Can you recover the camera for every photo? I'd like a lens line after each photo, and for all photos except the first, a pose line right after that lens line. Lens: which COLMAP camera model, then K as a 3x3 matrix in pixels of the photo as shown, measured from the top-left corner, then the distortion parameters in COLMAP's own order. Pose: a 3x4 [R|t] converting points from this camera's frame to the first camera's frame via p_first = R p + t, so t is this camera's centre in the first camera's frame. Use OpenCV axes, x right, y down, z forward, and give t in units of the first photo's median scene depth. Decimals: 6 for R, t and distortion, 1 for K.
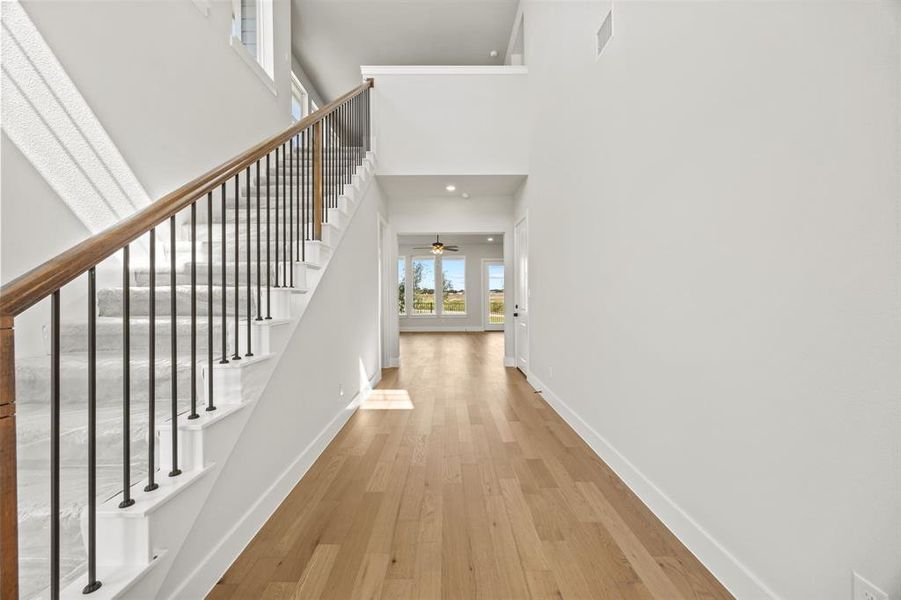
lens RADIAL K [[343.4, 0, 447.5], [0, 343.4, 294.9], [0, 0, 1]] dist [-0.000806, -0.000089]
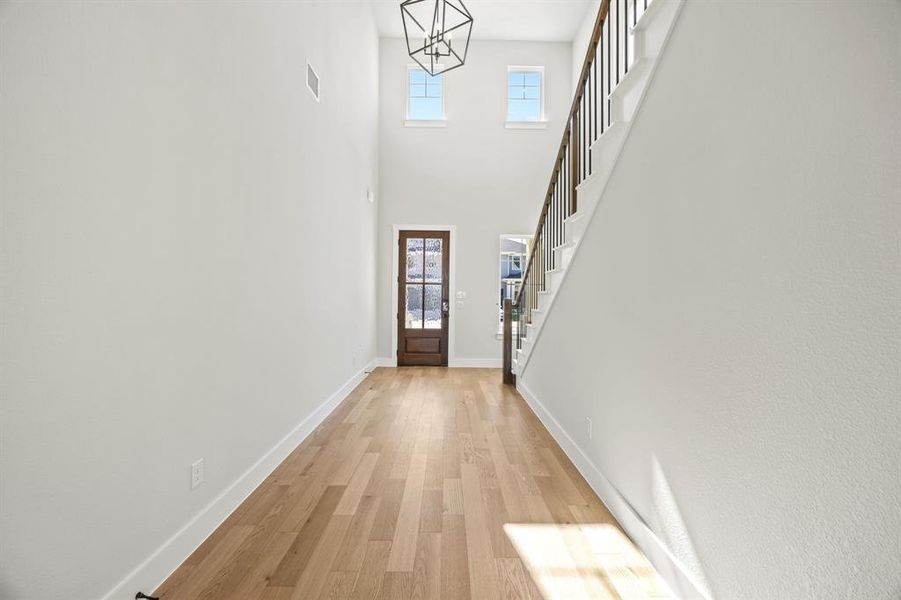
lens RADIAL K [[343.4, 0, 447.5], [0, 343.4, 294.9], [0, 0, 1]] dist [-0.000806, -0.000089]
pose [[-0.999994, -0.003346, 0.001313, -0.019705], [-0.003358, 0.999957, -0.008611, 0.008681], [-0.001284, -0.008616, -0.999962, 1.950789]]
